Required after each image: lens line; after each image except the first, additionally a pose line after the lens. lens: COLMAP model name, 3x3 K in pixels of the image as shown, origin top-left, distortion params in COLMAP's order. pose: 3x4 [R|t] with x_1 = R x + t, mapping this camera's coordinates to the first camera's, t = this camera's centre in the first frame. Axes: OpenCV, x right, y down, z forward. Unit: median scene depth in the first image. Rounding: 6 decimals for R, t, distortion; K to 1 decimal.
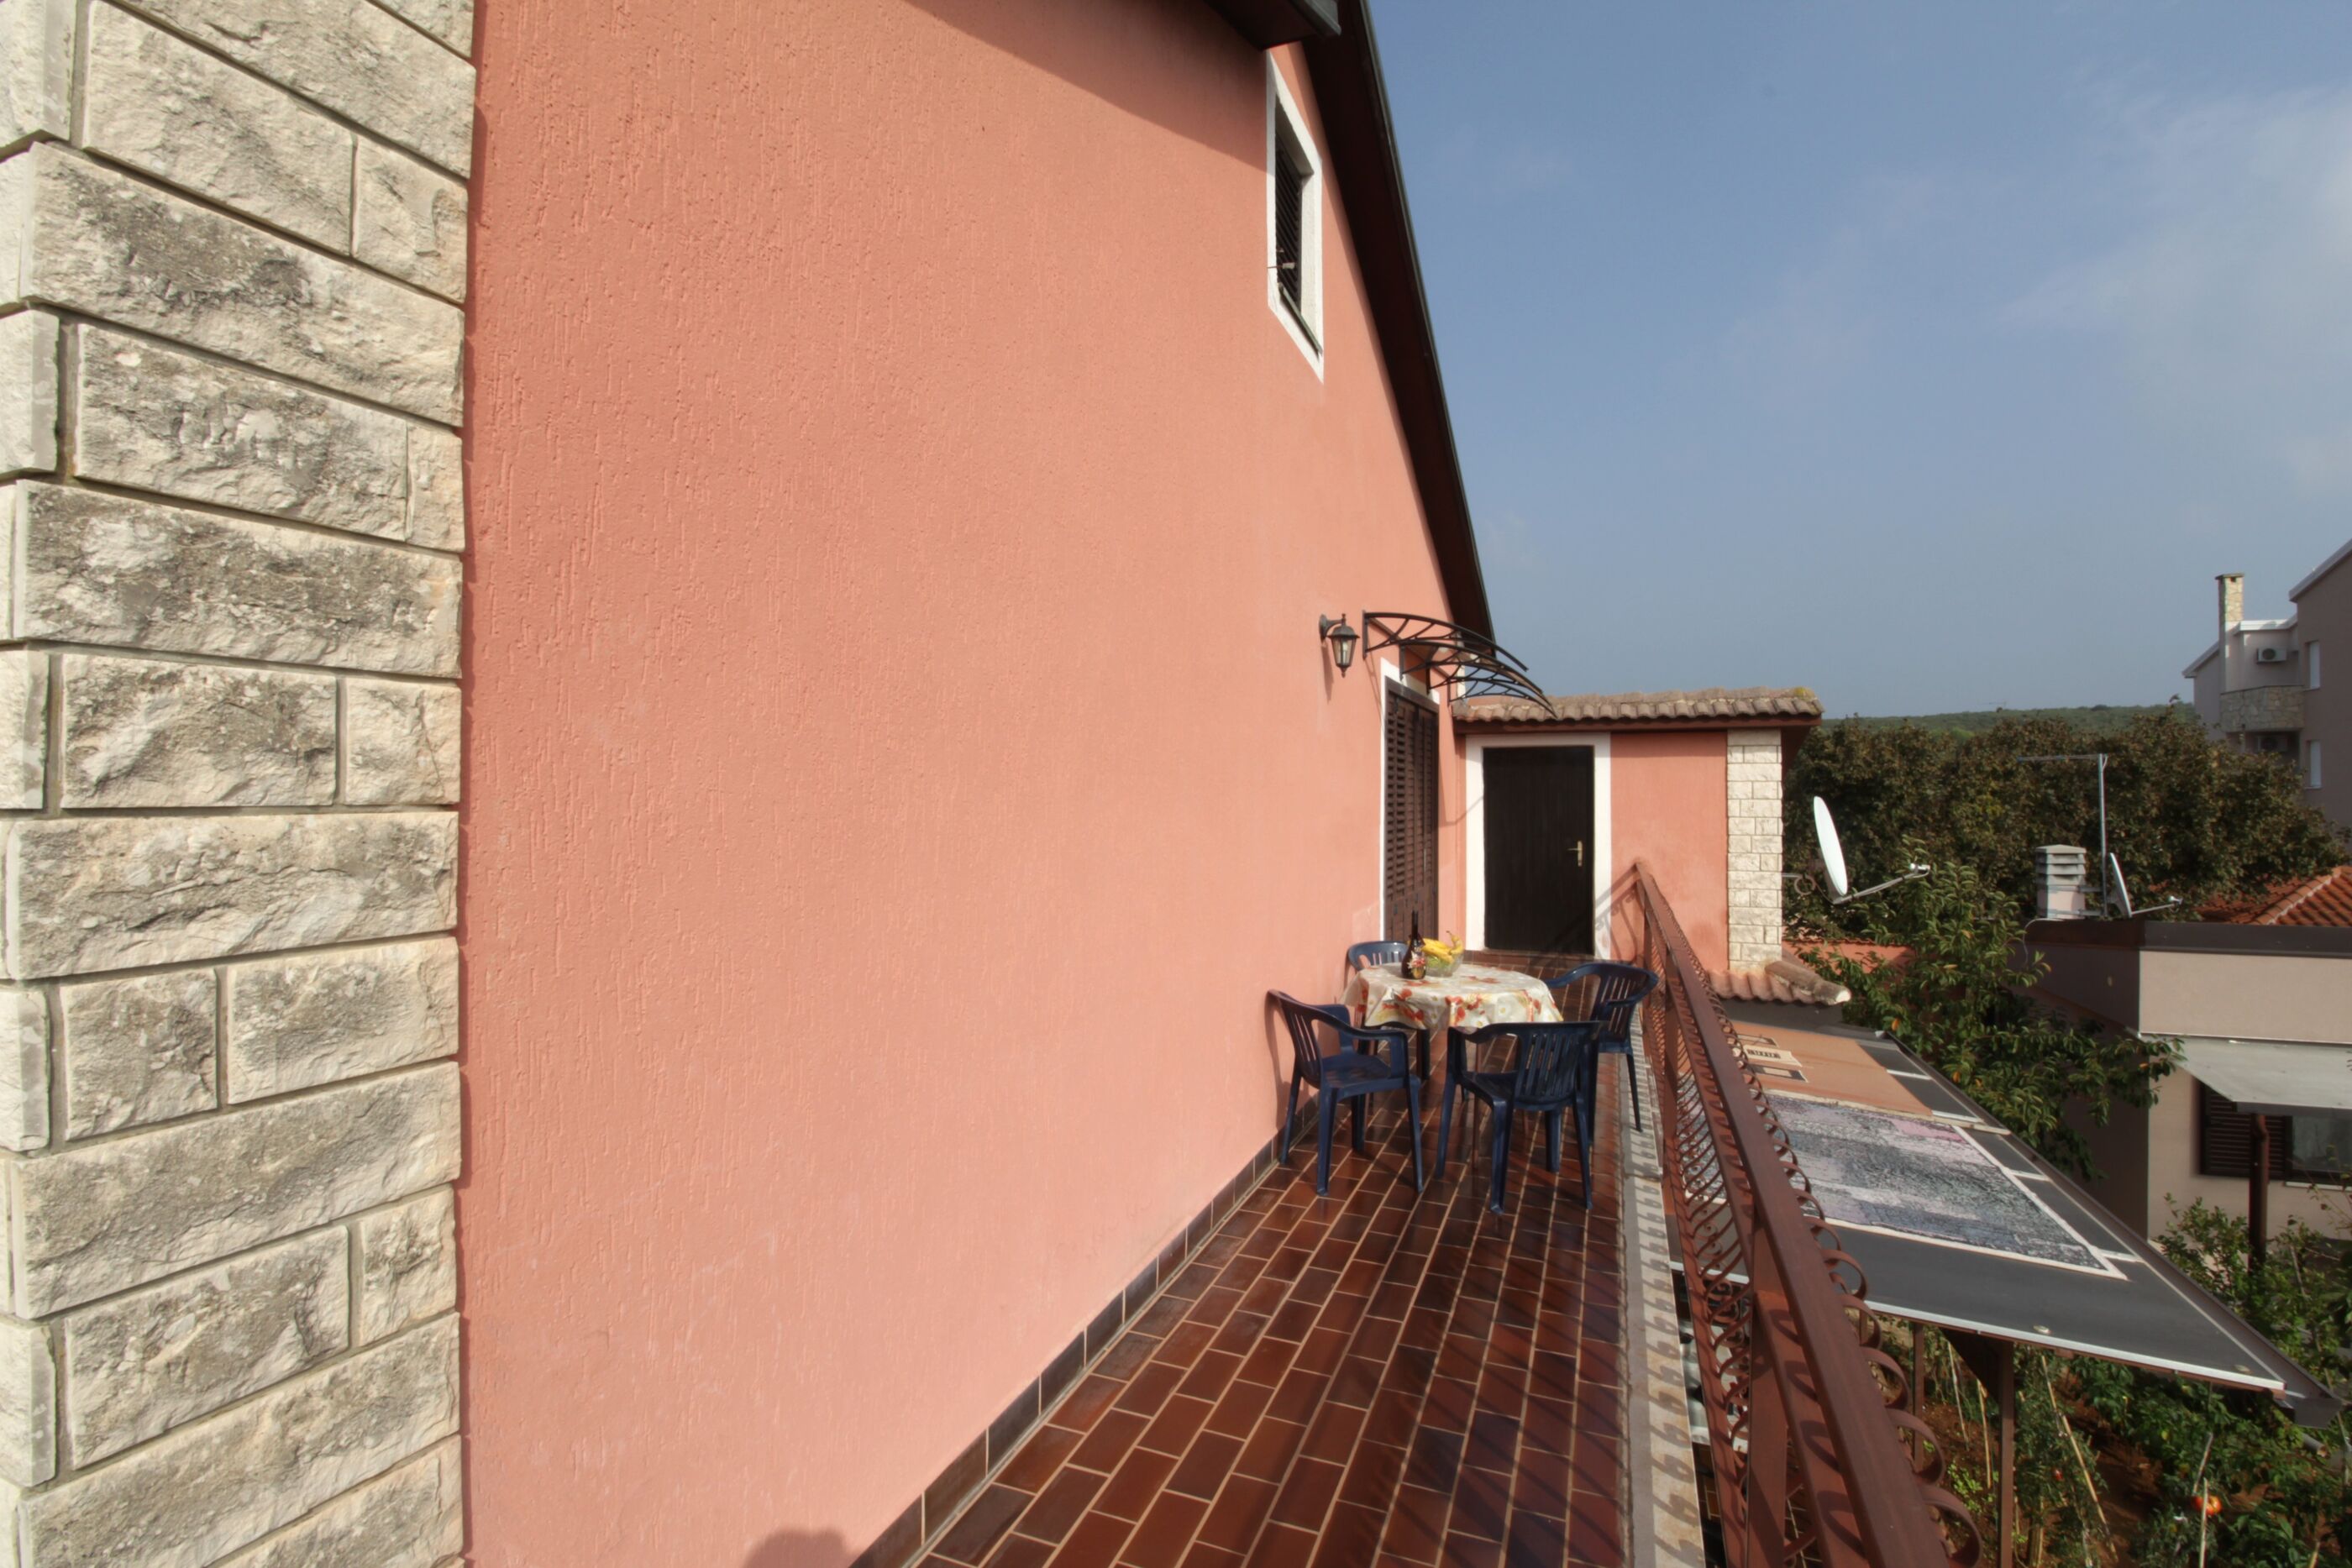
lens RADIAL K [[1094.0, 0, 1200.5], [0, 1094.0, 781.7], [0, 0, 1]] dist [0.000103, -0.013195]
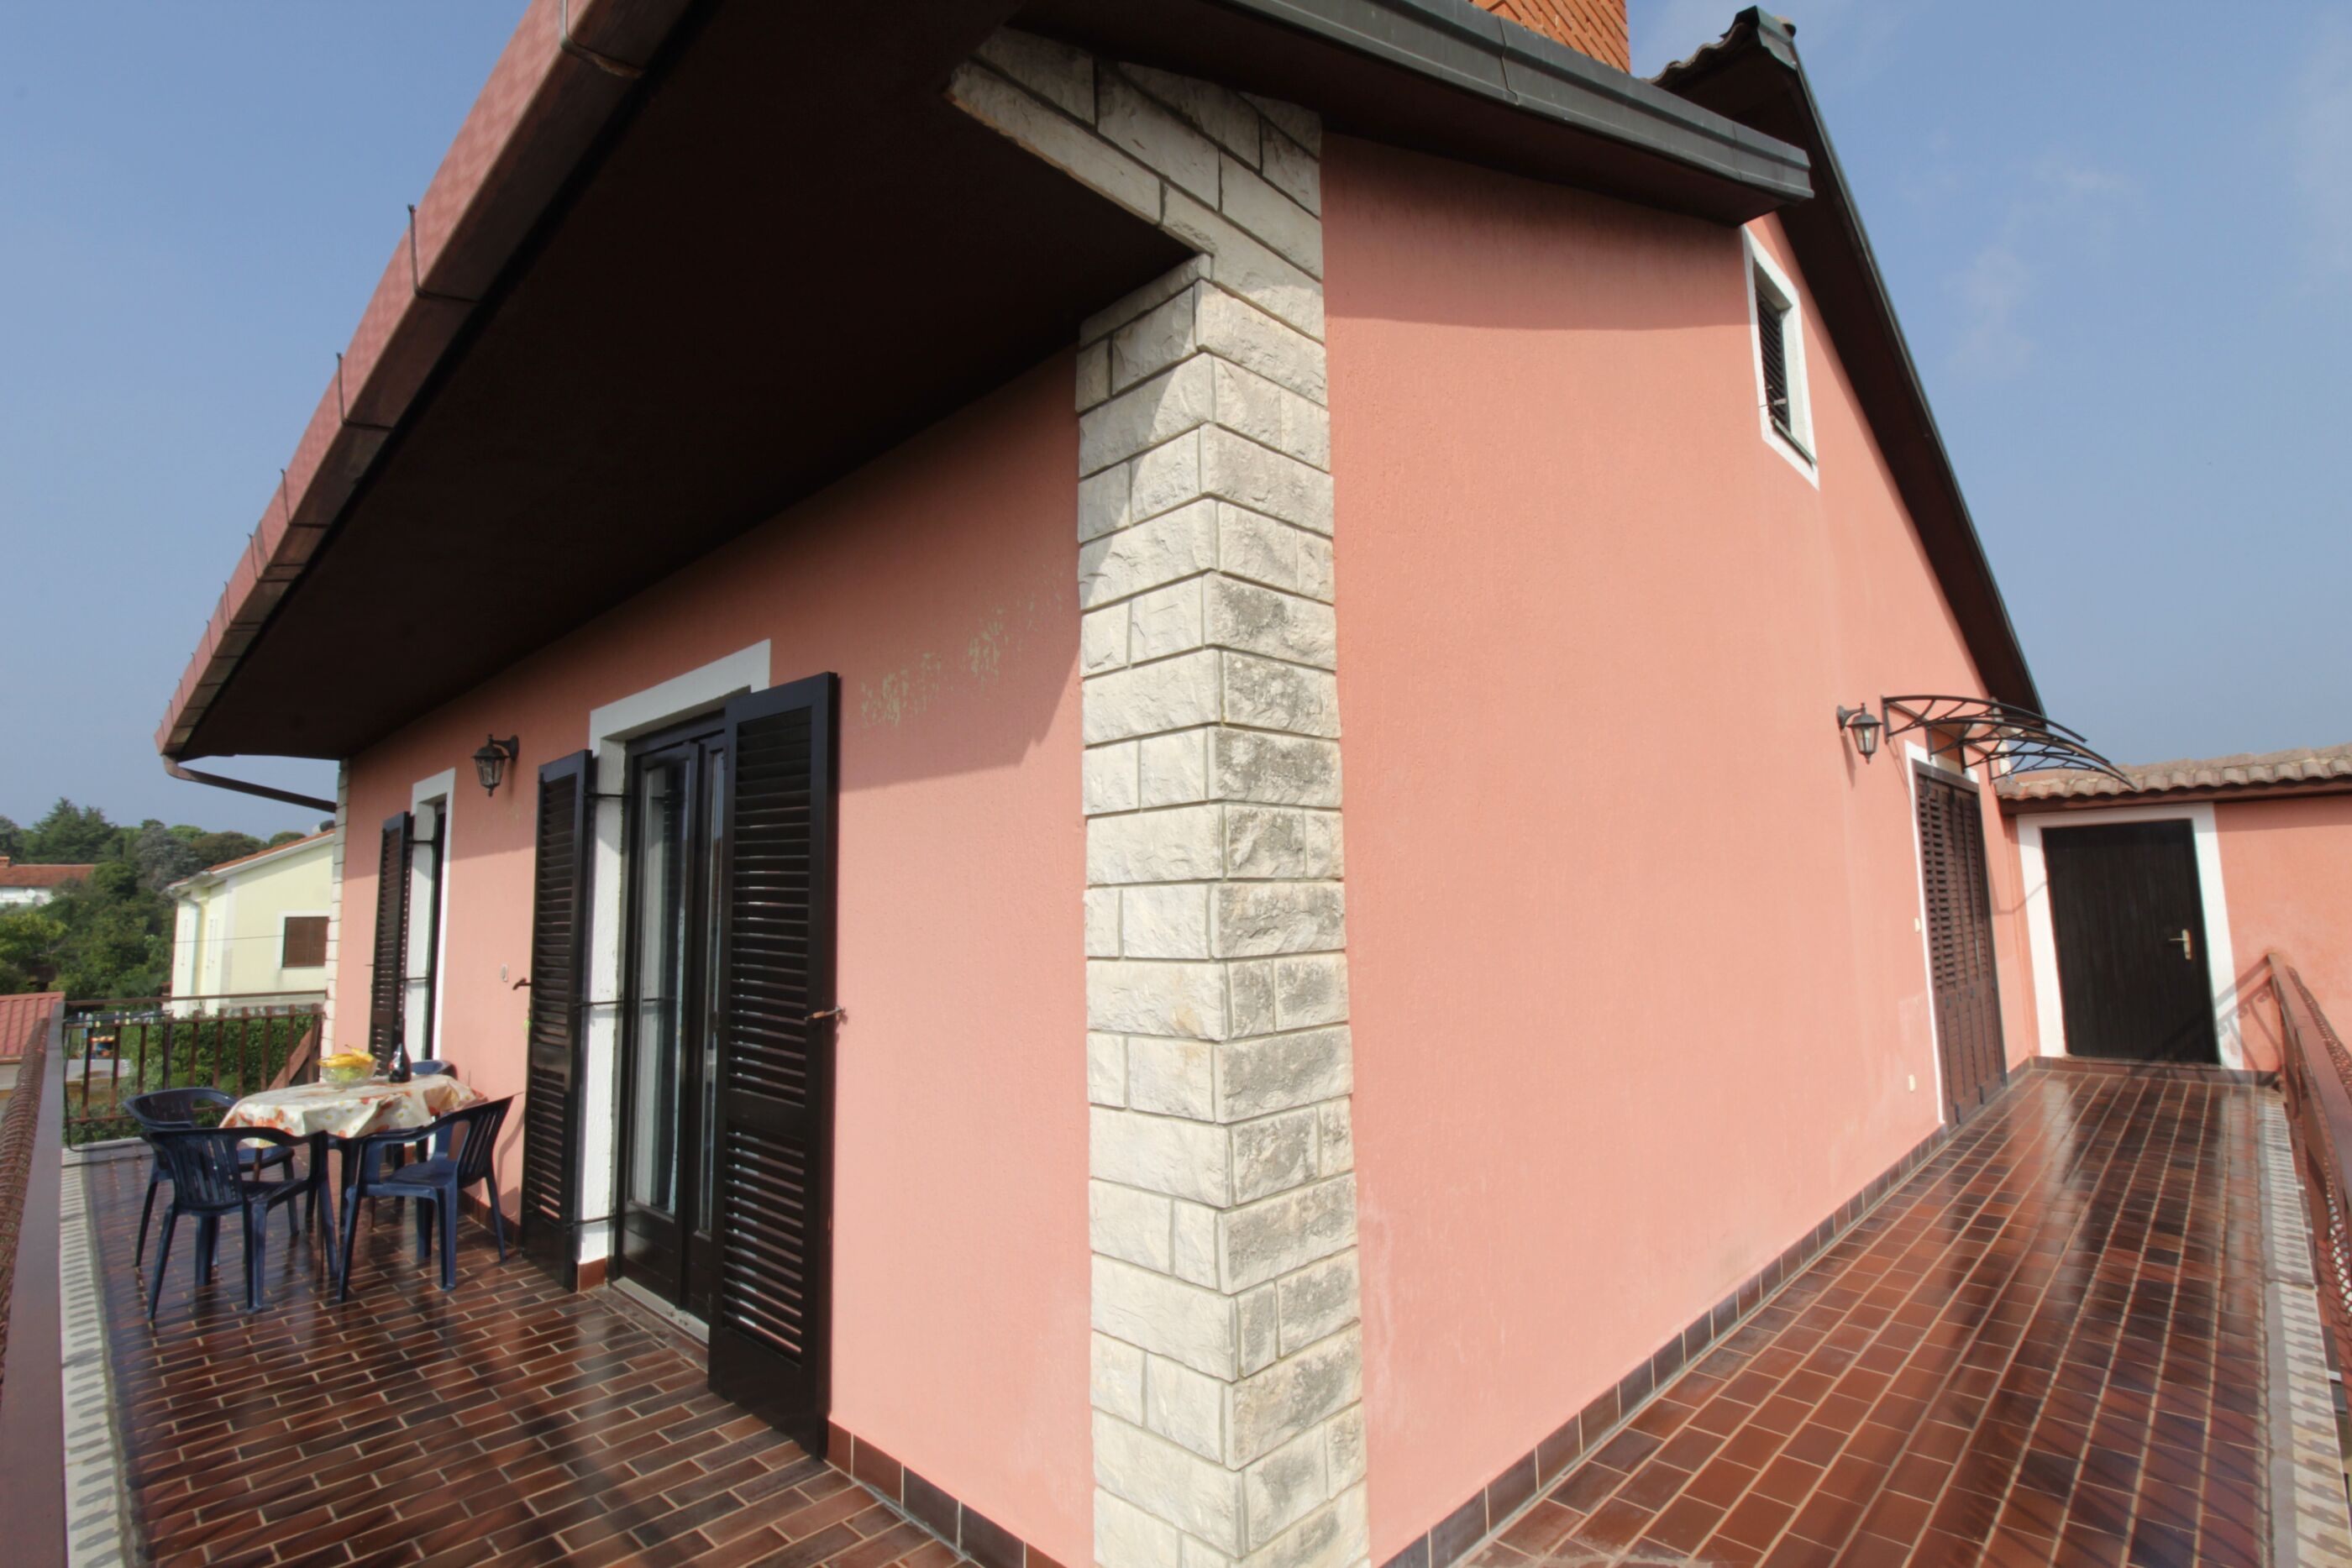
lens RADIAL K [[1094.0, 0, 1200.5], [0, 1094.0, 781.7], [0, 0, 1]] dist [0.000103, -0.013195]
pose [[0.918145, -0.068571, -0.390268, -0.038981], [0.029181, 0.993939, -0.105986, 0.009755], [0.395170, 0.085922, 0.914581, -0.156335]]
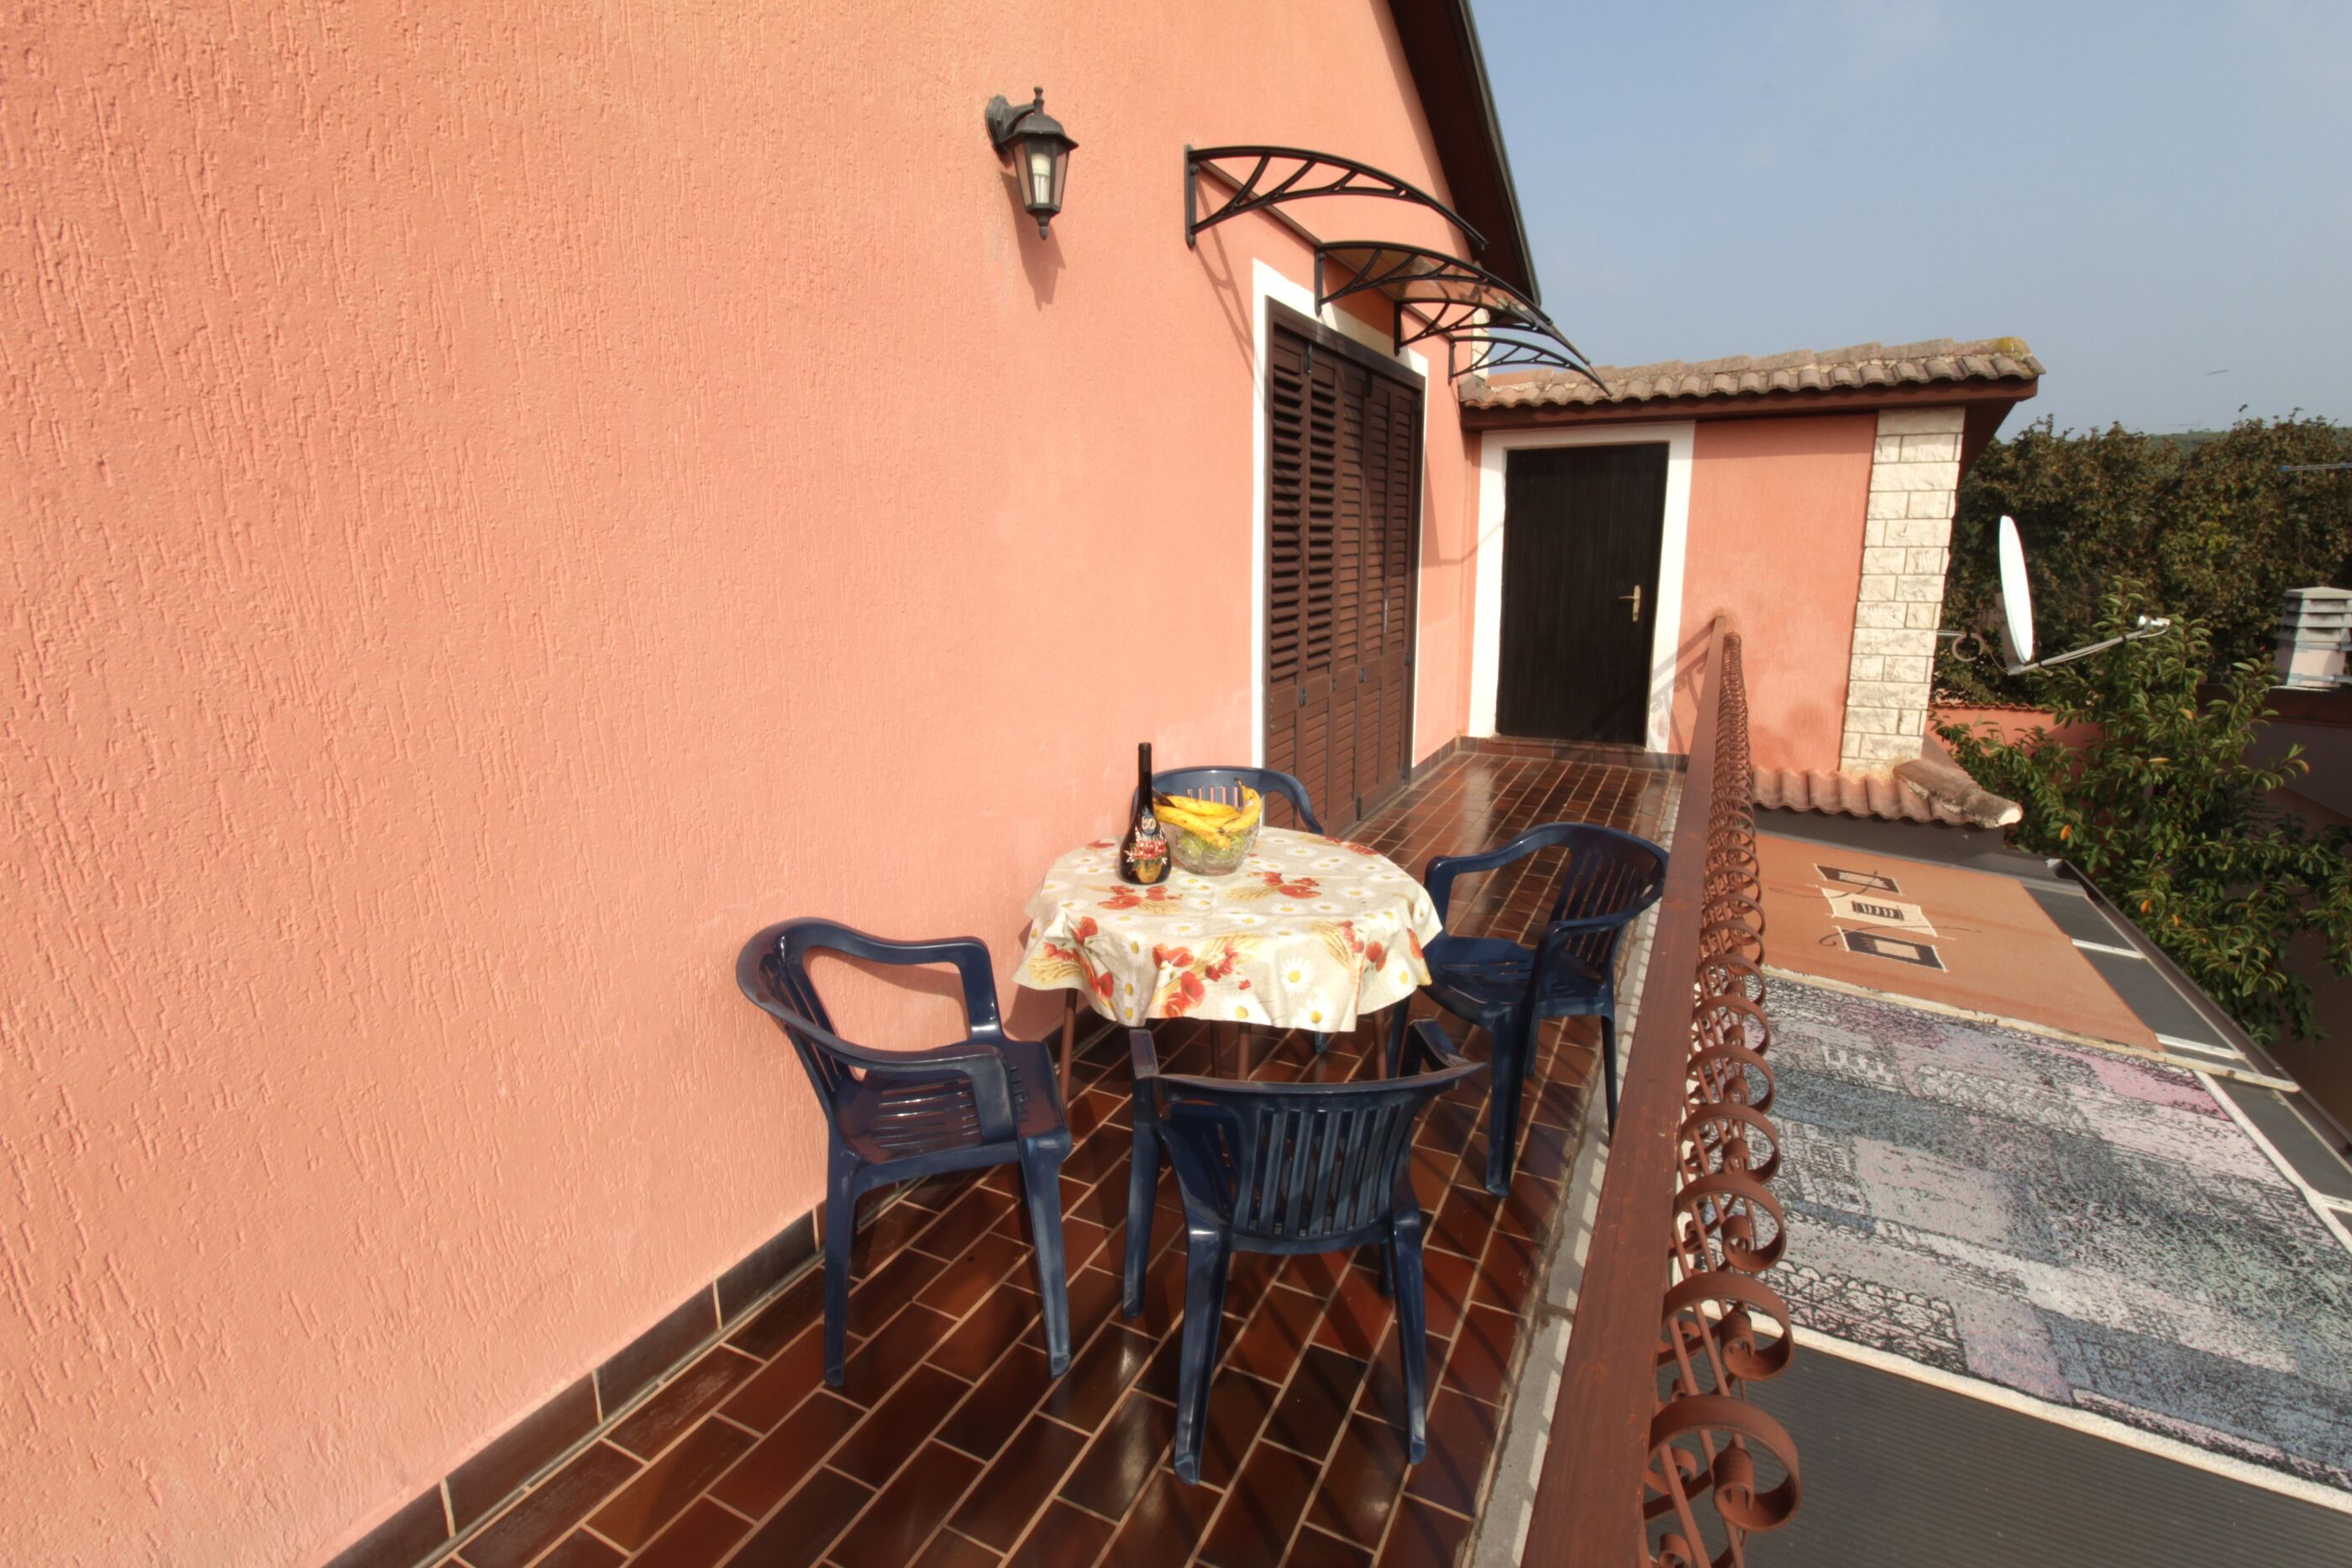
lens RADIAL K [[1094.0, 0, 1200.5], [0, 1094.0, 781.7], [0, 0, 1]] dist [0.000103, -0.013195]
pose [[0.996179, 0.006358, -0.087105, 0.204328], [0.013658, 0.973736, 0.227269, 0.021907], [0.086262, -0.227590, 0.969929, 0.424296]]
